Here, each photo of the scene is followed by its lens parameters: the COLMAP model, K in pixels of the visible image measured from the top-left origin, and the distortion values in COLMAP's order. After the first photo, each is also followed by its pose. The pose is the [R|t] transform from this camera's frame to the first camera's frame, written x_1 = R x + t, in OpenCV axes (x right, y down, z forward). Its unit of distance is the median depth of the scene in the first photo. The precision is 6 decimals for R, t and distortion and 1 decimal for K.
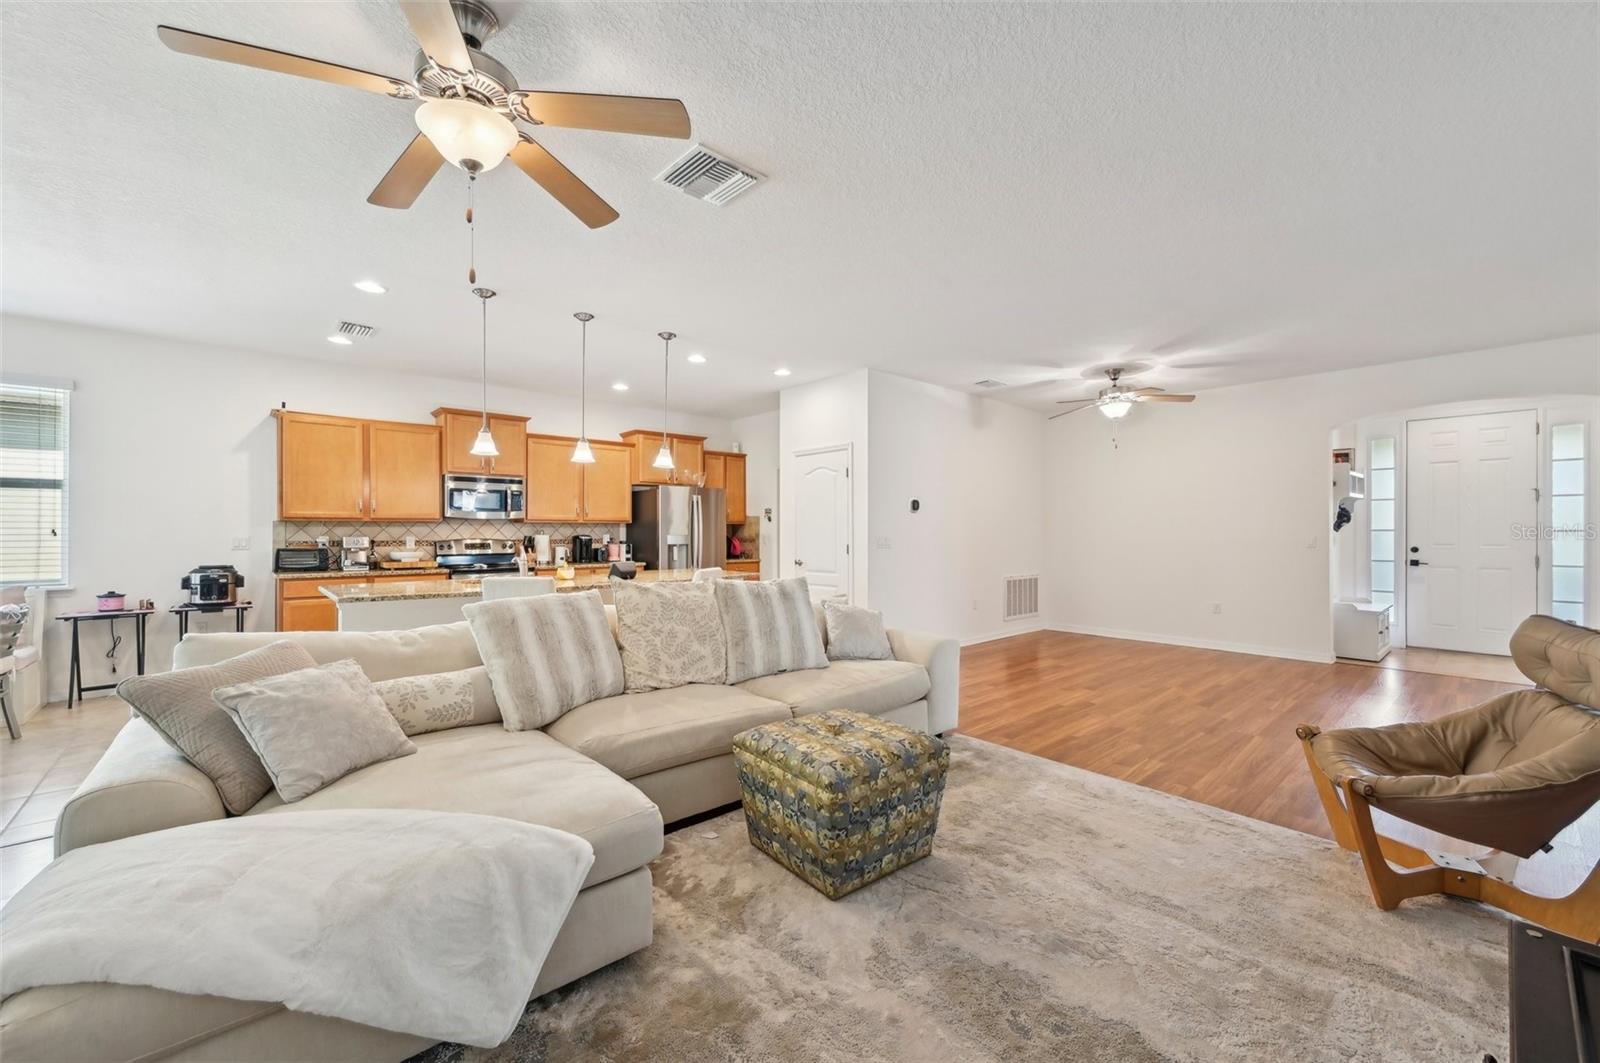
lens RADIAL K [[634.6, 0, 806.2], [0, 634.6, 533.2], [0, 0, 1]] dist [-0.008336, -0.000279]
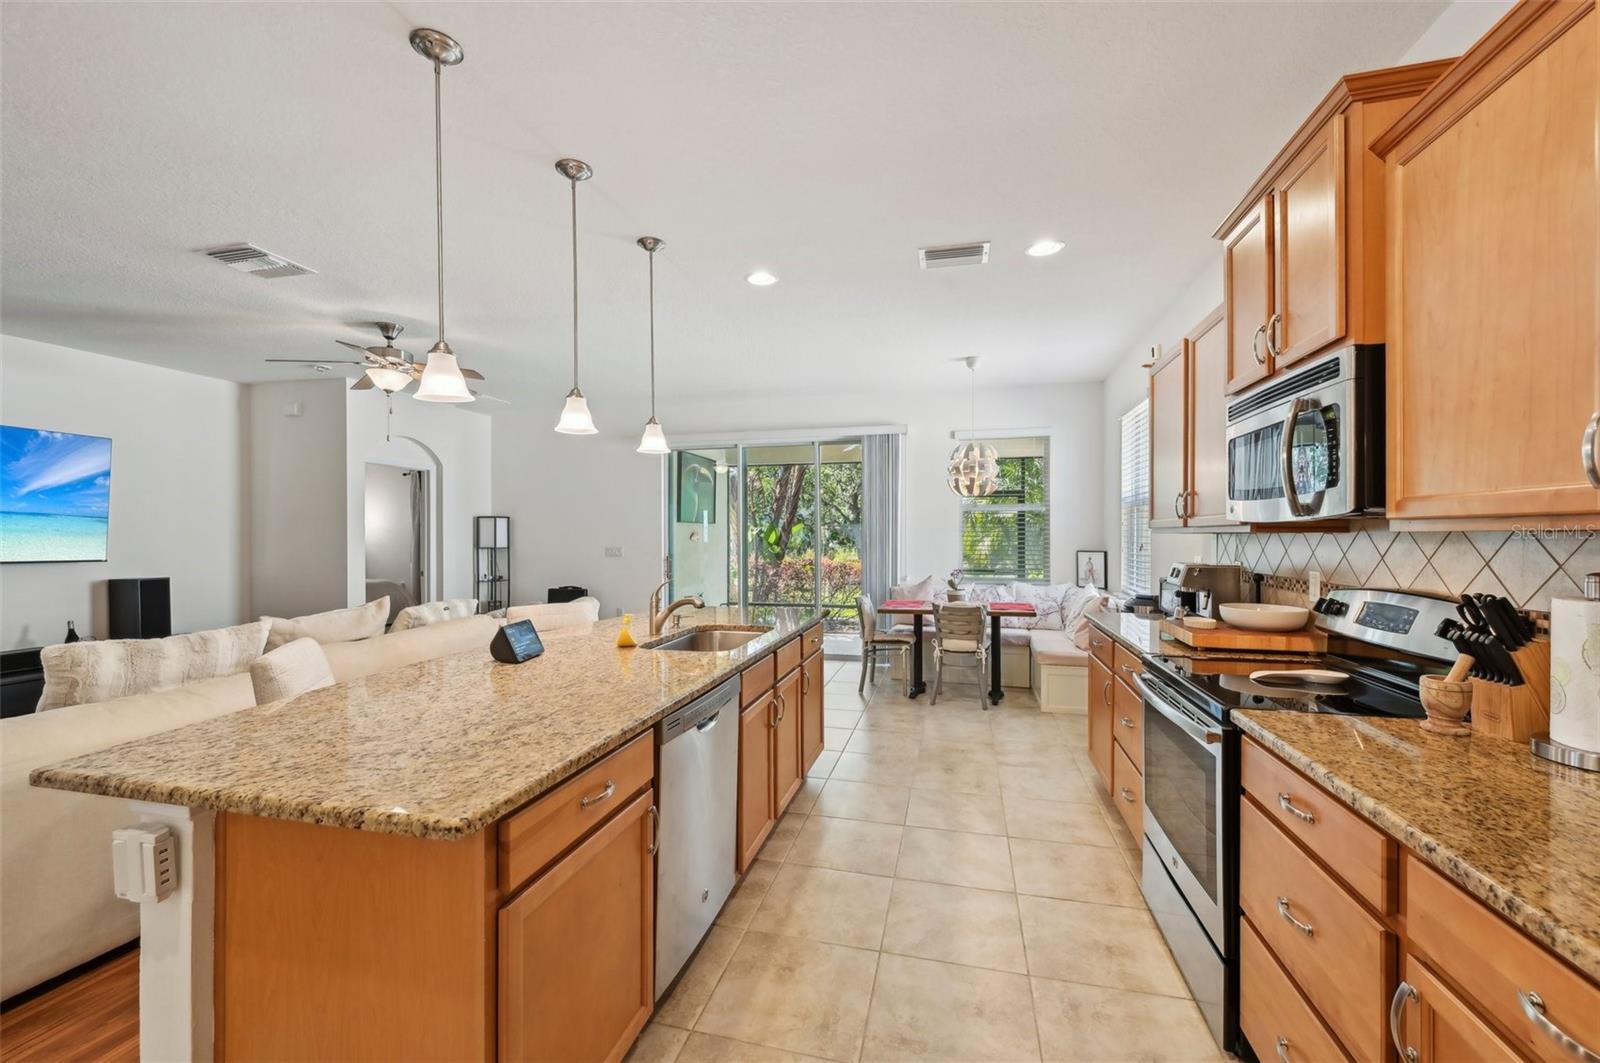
lens RADIAL K [[643.7, 0, 800.0], [0, 643.7, 531.5], [0, 0, 1]] dist [0.002718, 0.000331]
pose [[-0.831847, 0.002511, -0.555000, -0.142560], [0.004601, 0.999987, -0.002371, -0.018163], [0.554986, -0.004526, -0.831847, 1.095778]]
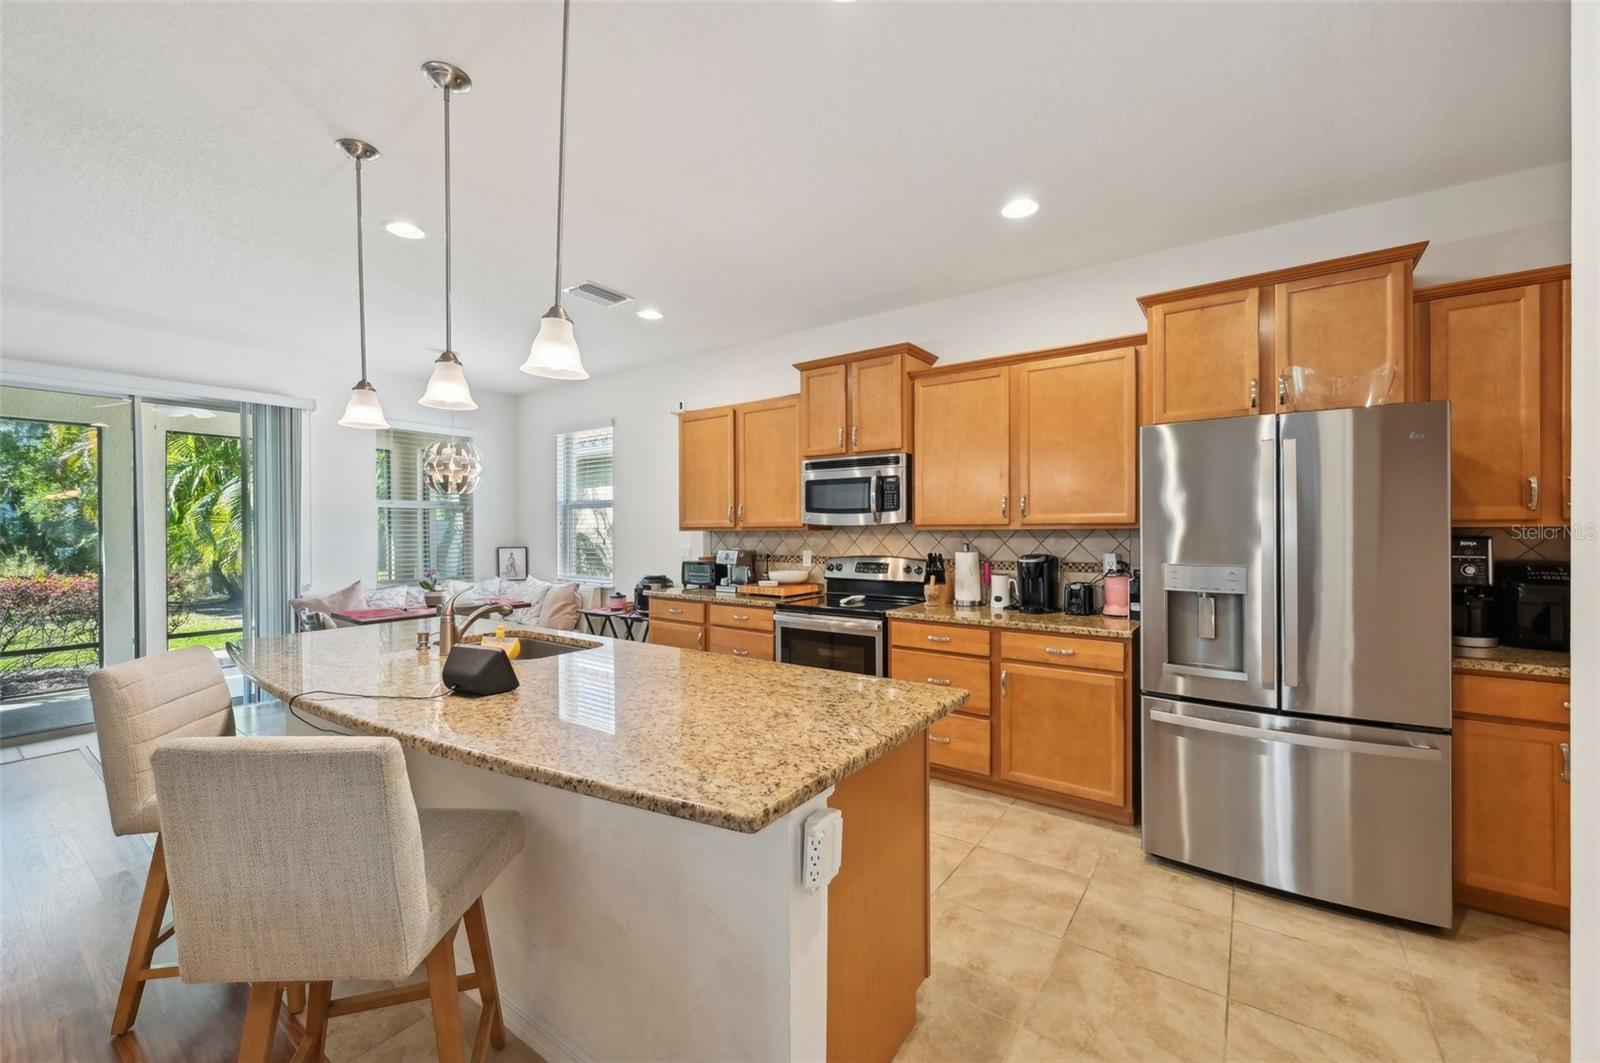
lens RADIAL K [[634.6, 0, 806.2], [0, 634.6, 533.2], [0, 0, 1]] dist [-0.008336, -0.000279]
pose [[0.216121, 0.008768, -0.976327, 0.090166], [0.004595, 0.999939, 0.009997, -0.020975], [0.976356, -0.006647, 0.216068, 0.798511]]
